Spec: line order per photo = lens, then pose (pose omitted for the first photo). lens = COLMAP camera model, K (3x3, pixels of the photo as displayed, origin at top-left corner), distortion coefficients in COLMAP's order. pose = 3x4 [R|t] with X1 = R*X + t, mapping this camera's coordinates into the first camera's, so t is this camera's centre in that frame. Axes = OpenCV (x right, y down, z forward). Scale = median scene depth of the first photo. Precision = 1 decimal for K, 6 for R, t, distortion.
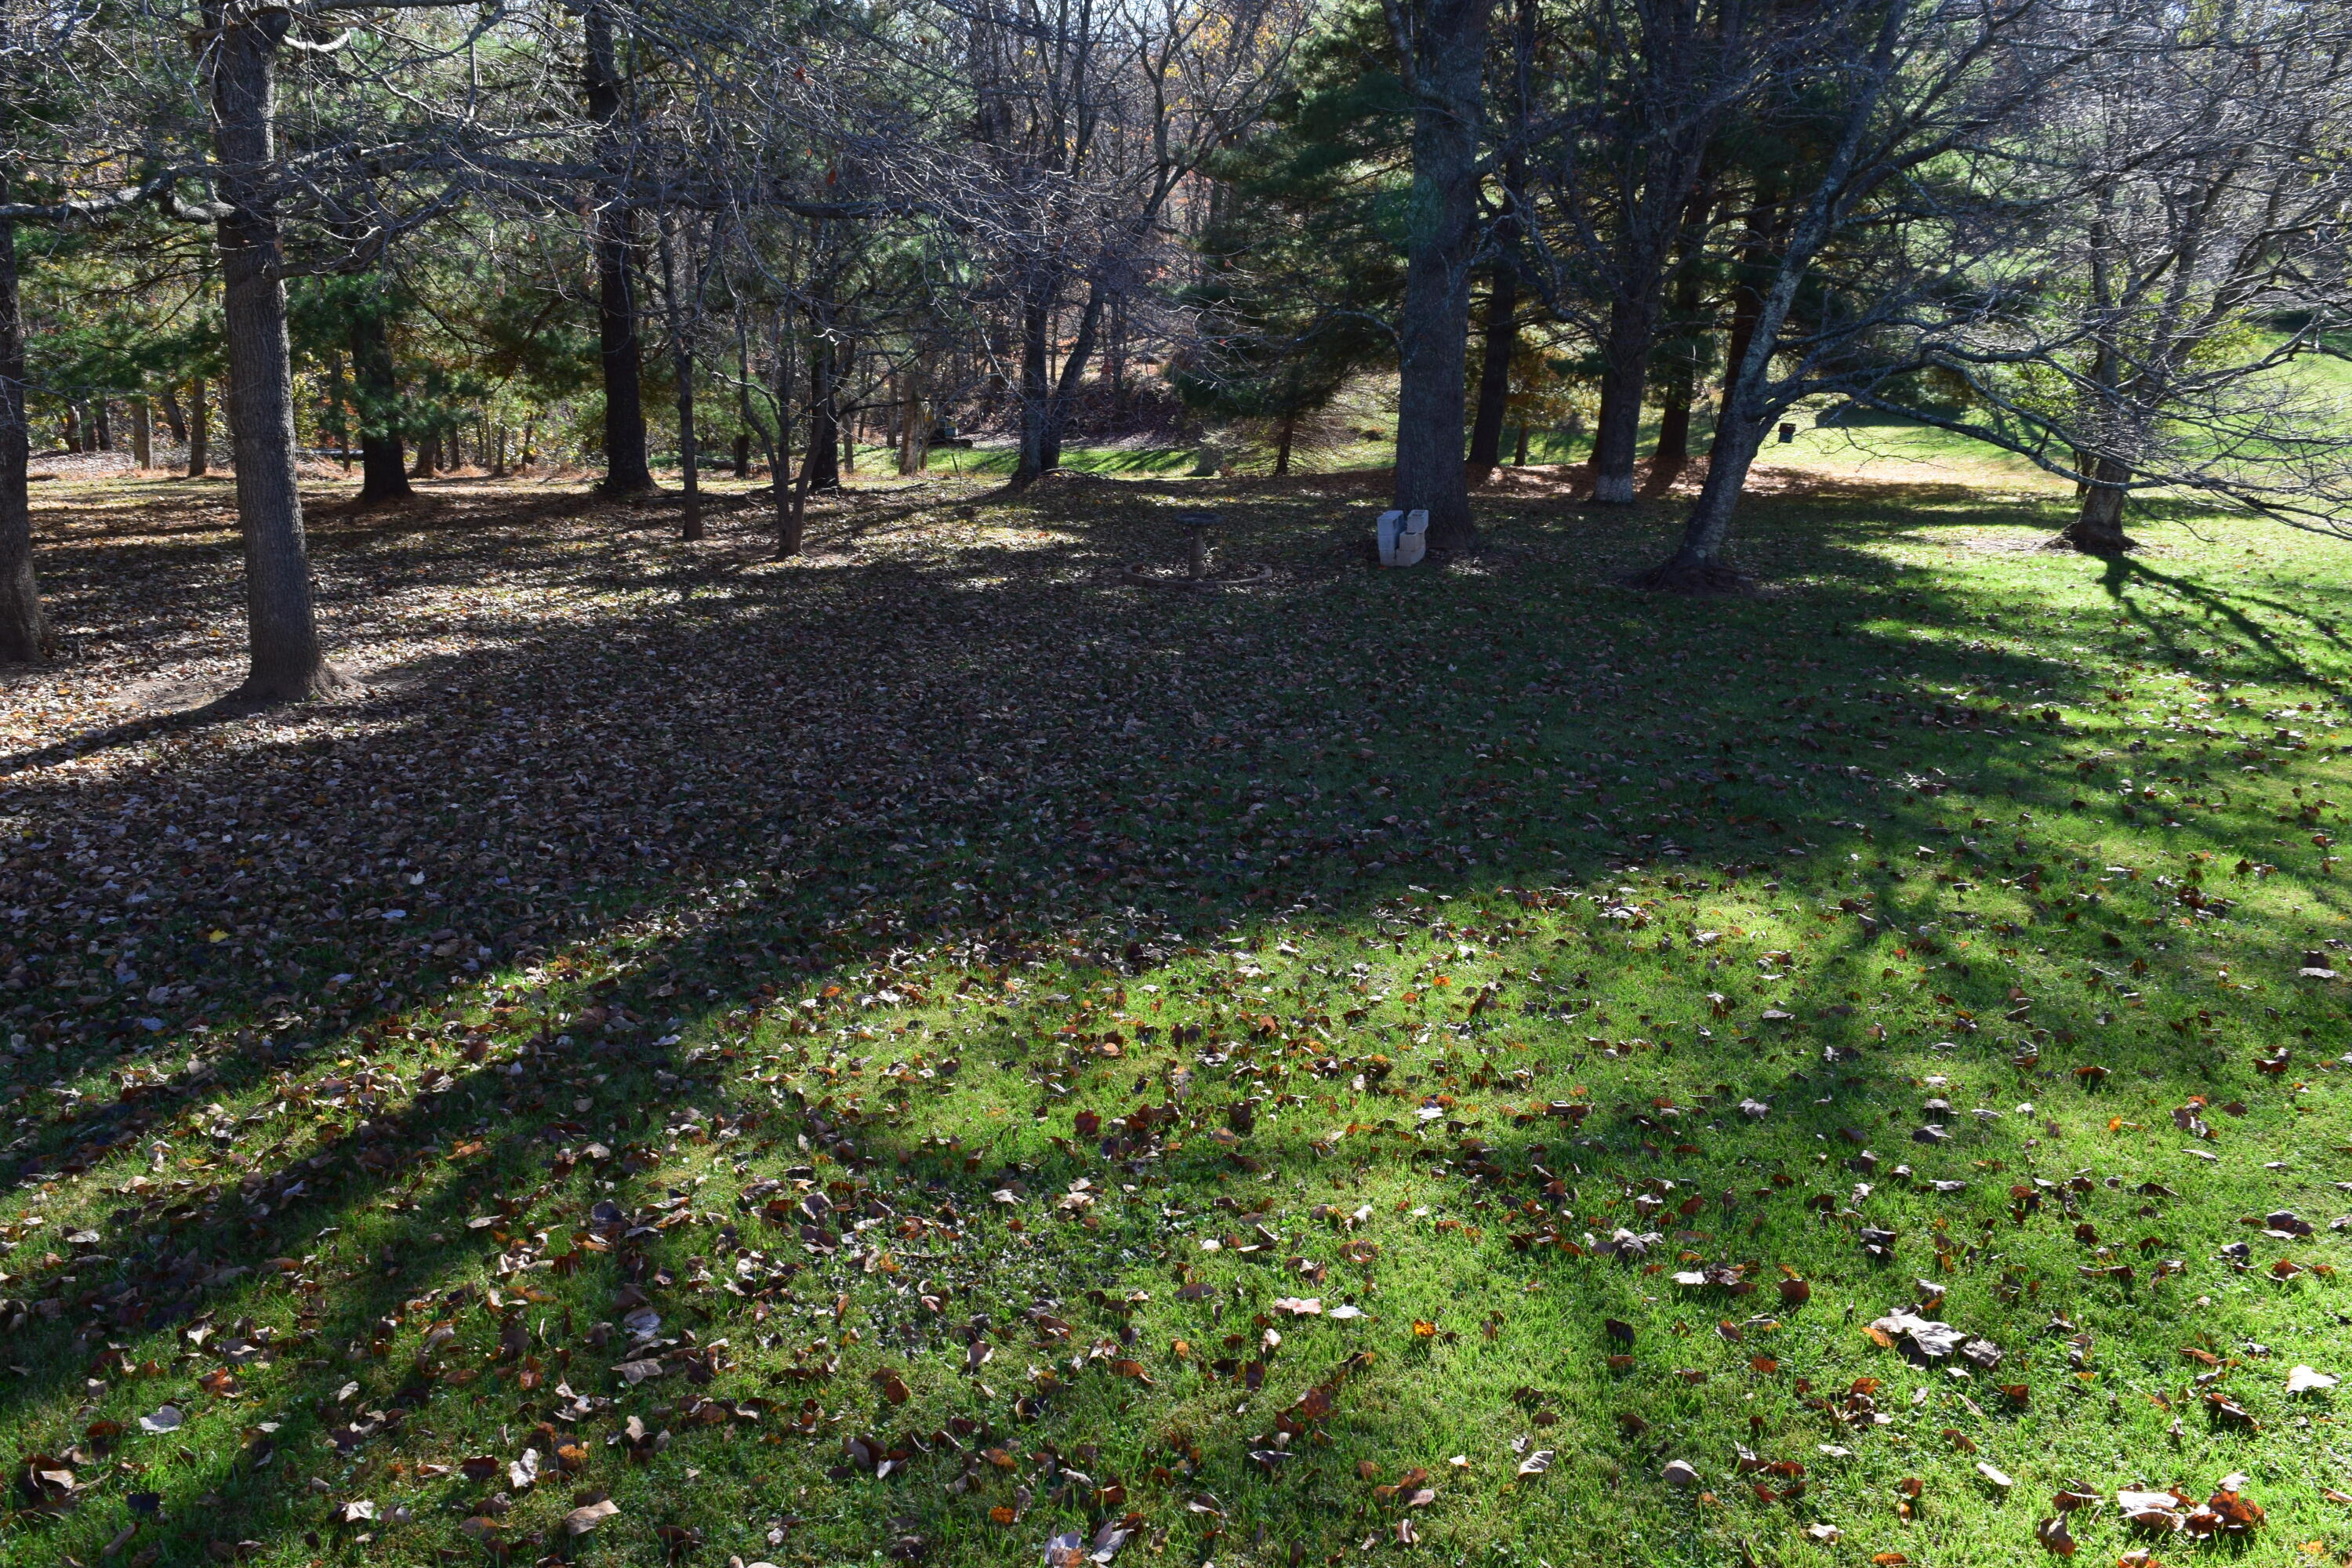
lens RADIAL K [[1812.8, 0, 1174.7], [0, 1812.8, 783.6], [0, 0, 1]] dist [-0.021748, 0.000333]
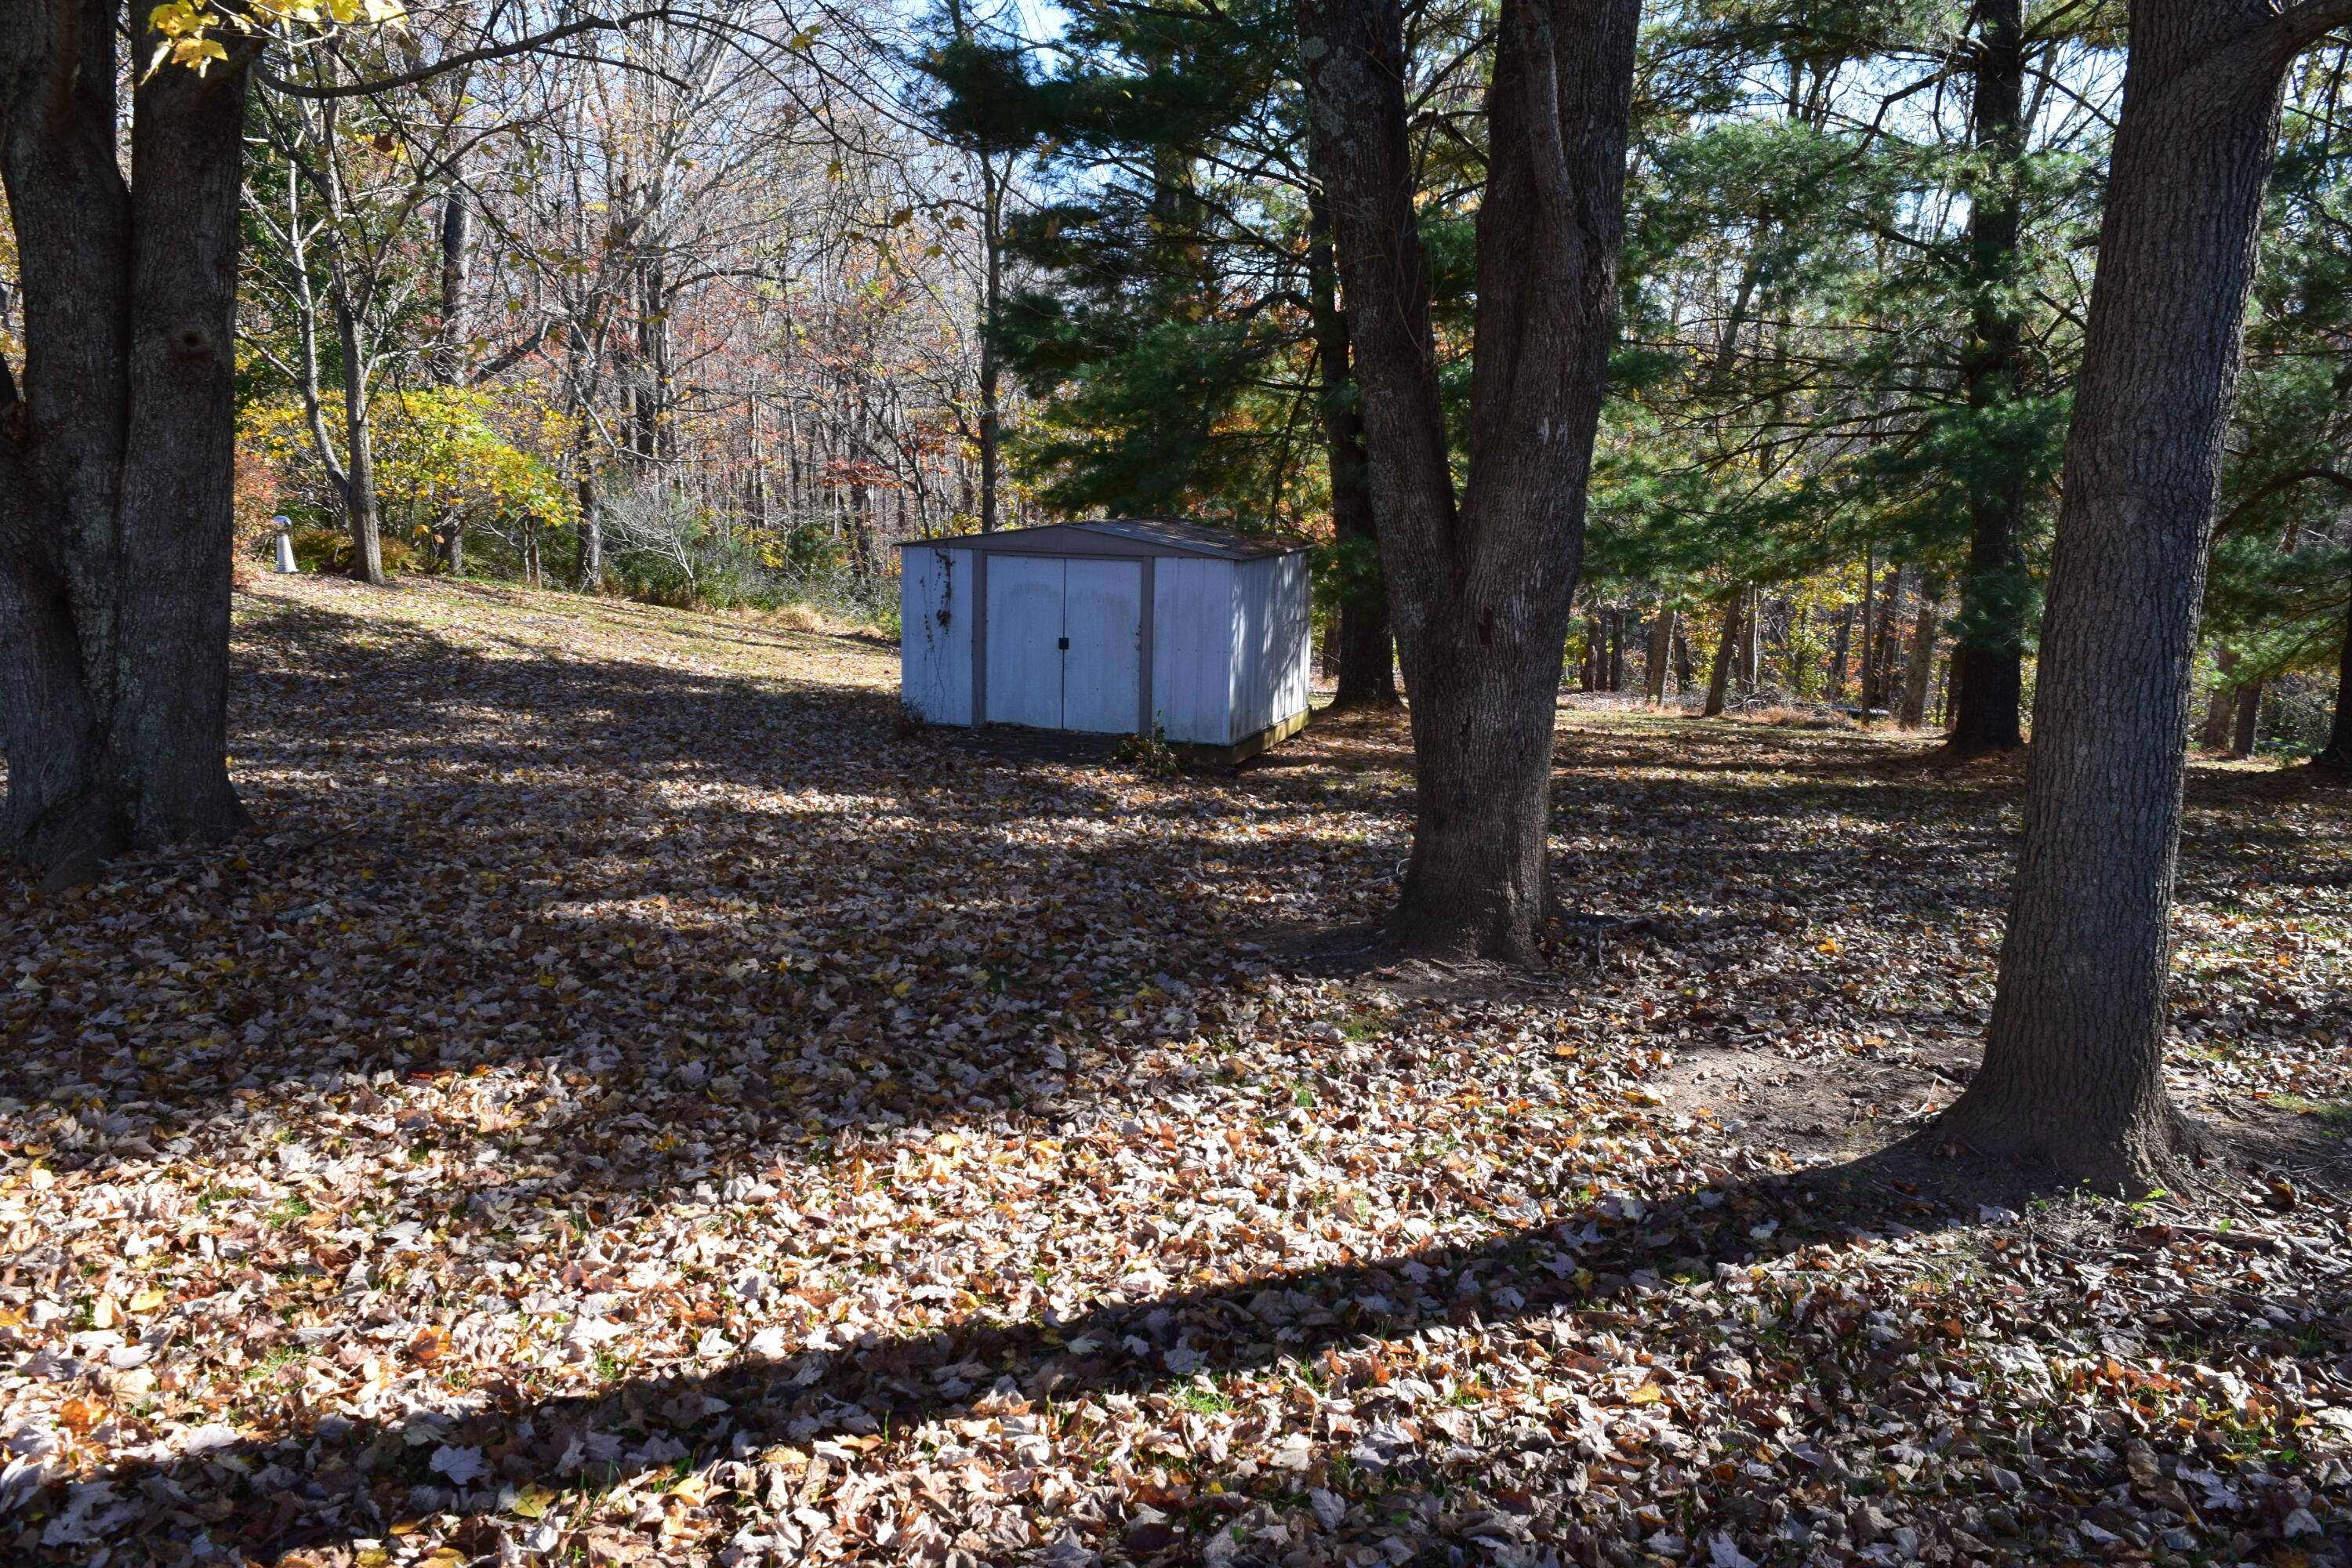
lens RADIAL K [[1812.8, 0, 1175.4], [0, 1812.8, 783.8], [0, 0, 1]] dist [-0.021748, 0.000333]
pose [[0.722897, 0.085311, -0.685668, -0.358284], [-0.188342, 0.979100, -0.076749, -0.061491], [0.664790, 0.184622, 0.723857, 0.554103]]
